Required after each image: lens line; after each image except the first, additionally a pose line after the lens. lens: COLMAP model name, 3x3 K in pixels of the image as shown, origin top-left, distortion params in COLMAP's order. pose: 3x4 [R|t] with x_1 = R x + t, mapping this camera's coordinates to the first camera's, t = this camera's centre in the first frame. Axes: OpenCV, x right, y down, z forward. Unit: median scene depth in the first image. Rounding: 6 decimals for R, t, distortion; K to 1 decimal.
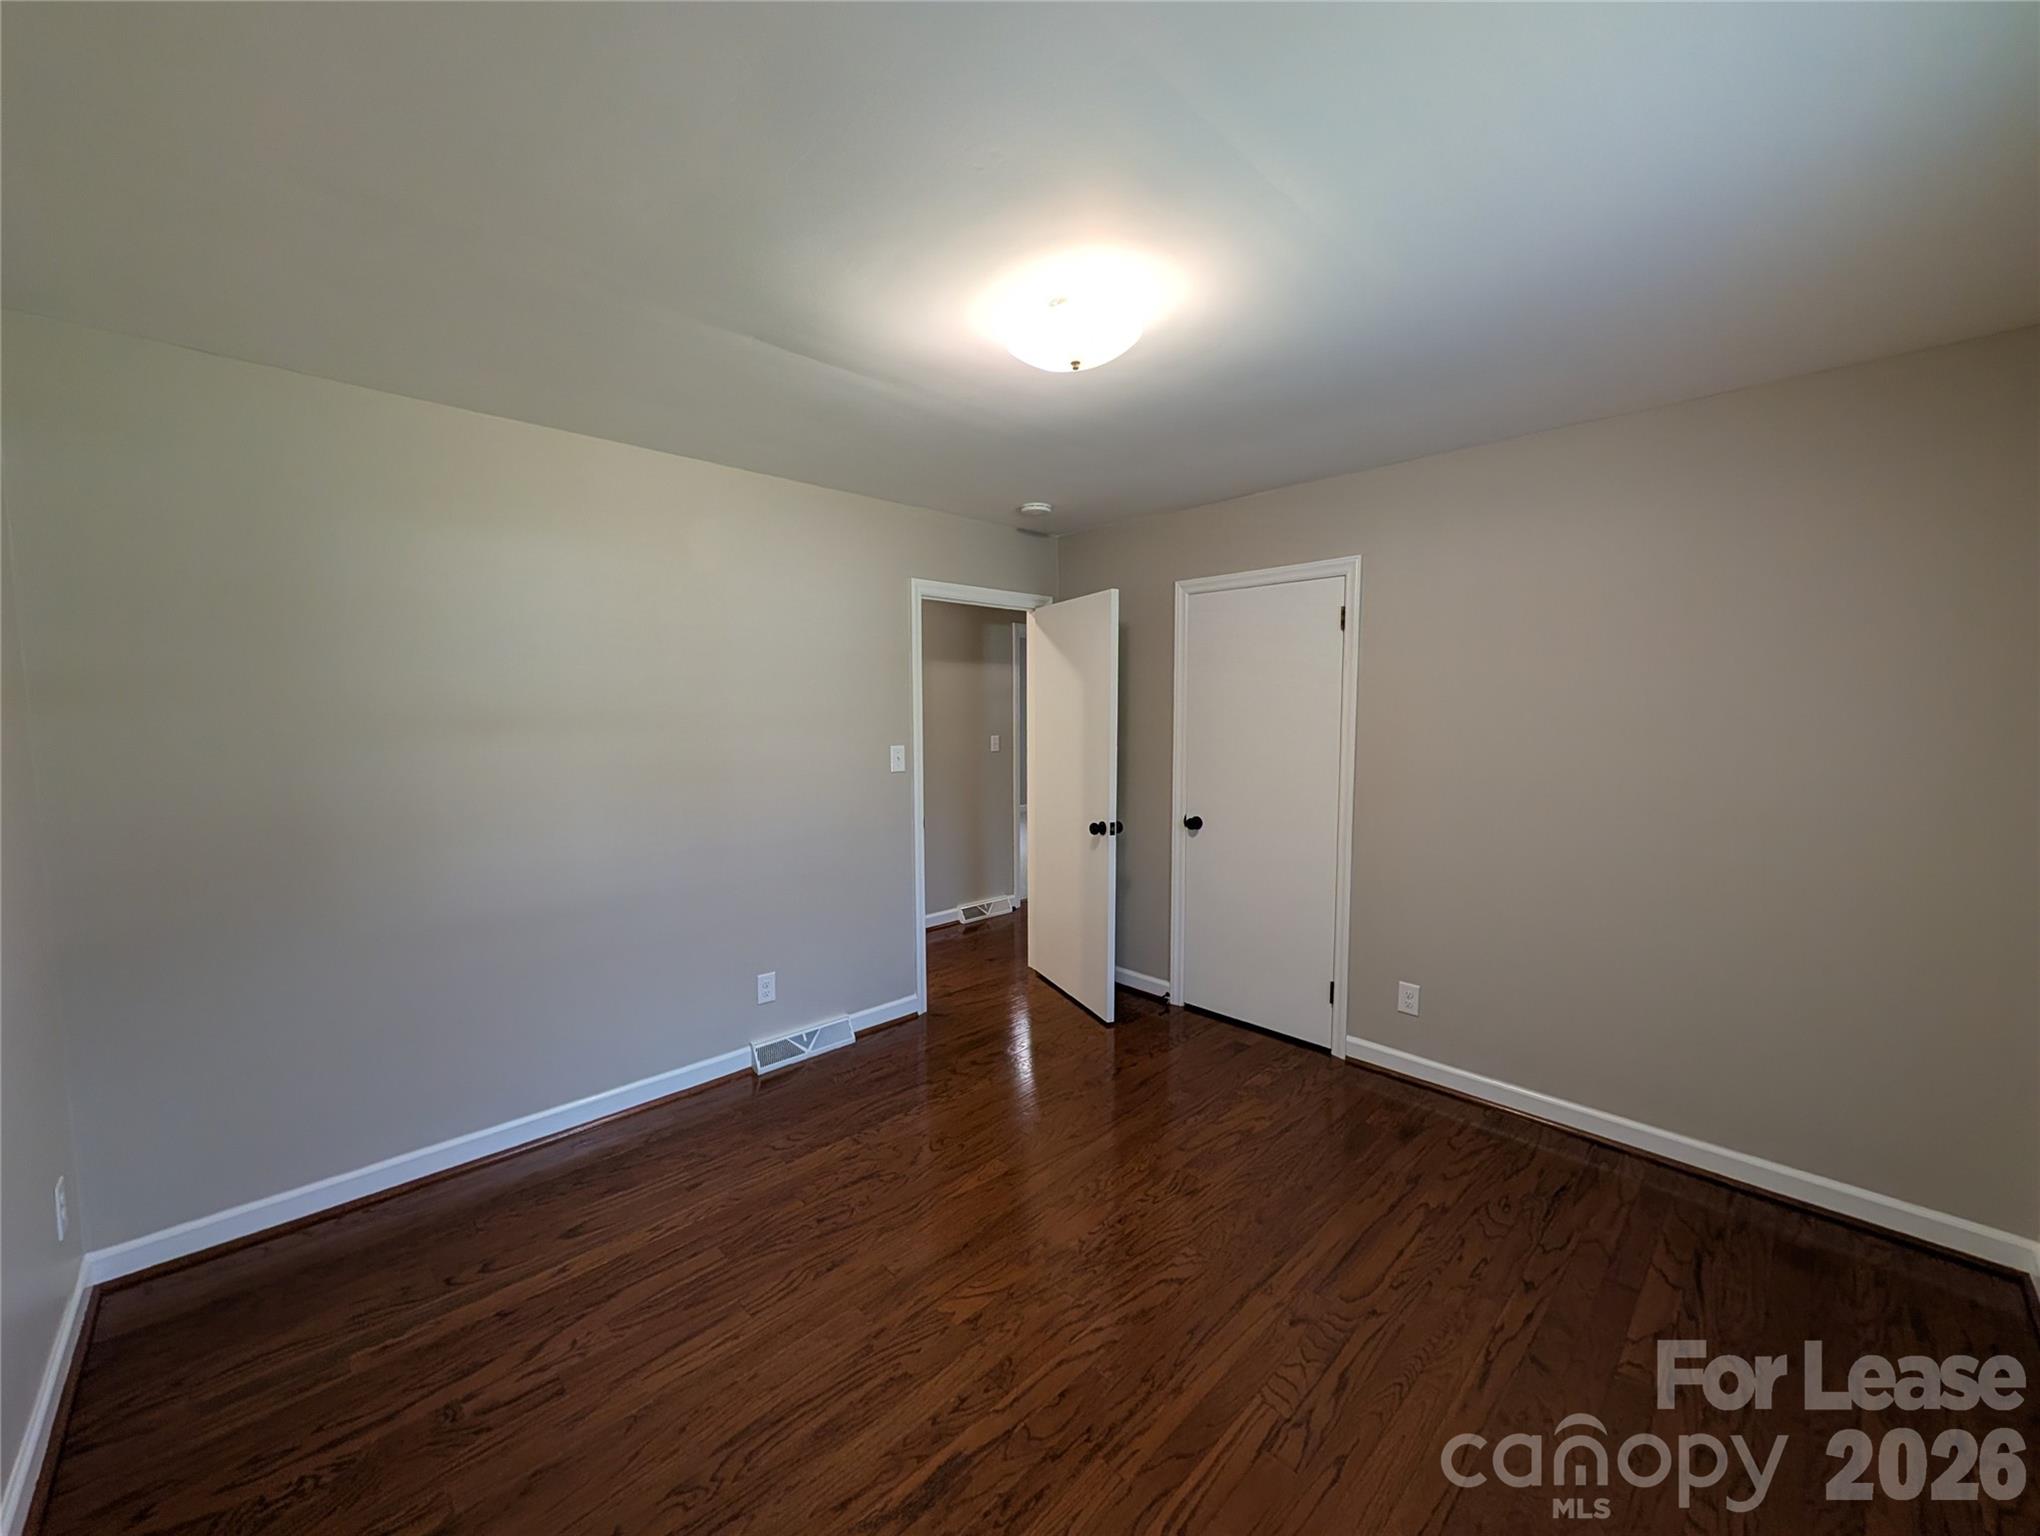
lens RADIAL K [[788.1, 0, 1021.9], [0, 788.1, 769.7], [0, 0, 1]] dist [-0.000736, 0.000307]
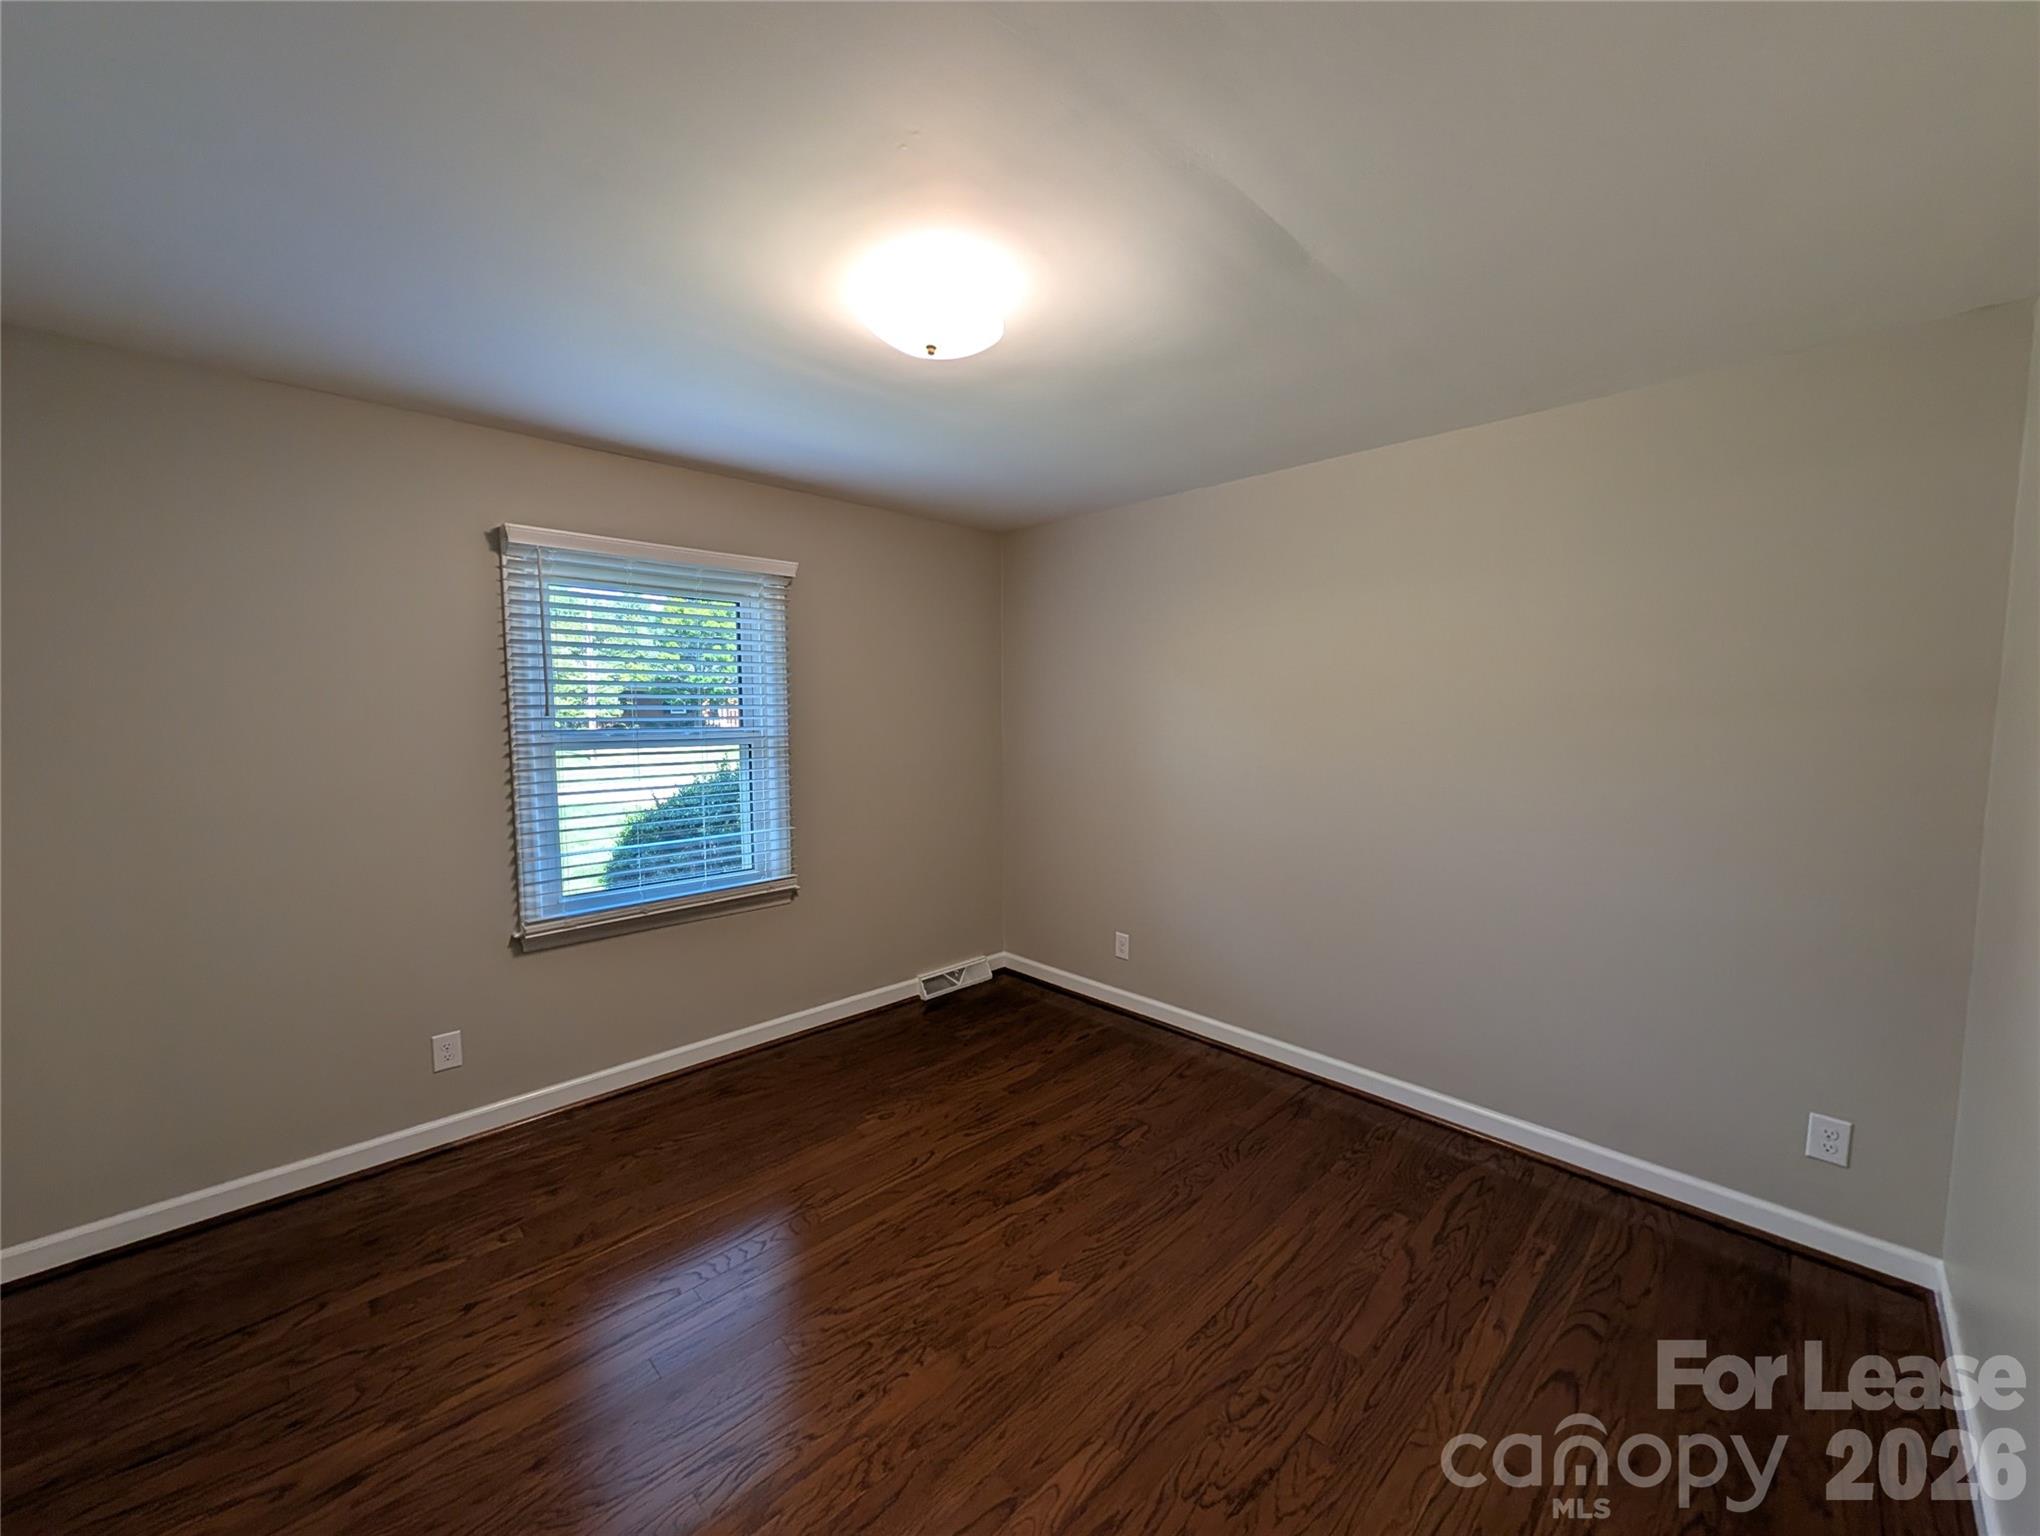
lens RADIAL K [[788.1, 0, 1021.9], [0, 788.1, 769.7], [0, 0, 1]] dist [-0.000736, 0.000307]
pose [[-0.999996, 0.002207, -0.001751, -0.035025], [0.001884, 0.985960, 0.166971, -0.163571], [0.002095, 0.166967, -0.985960, 1.928959]]
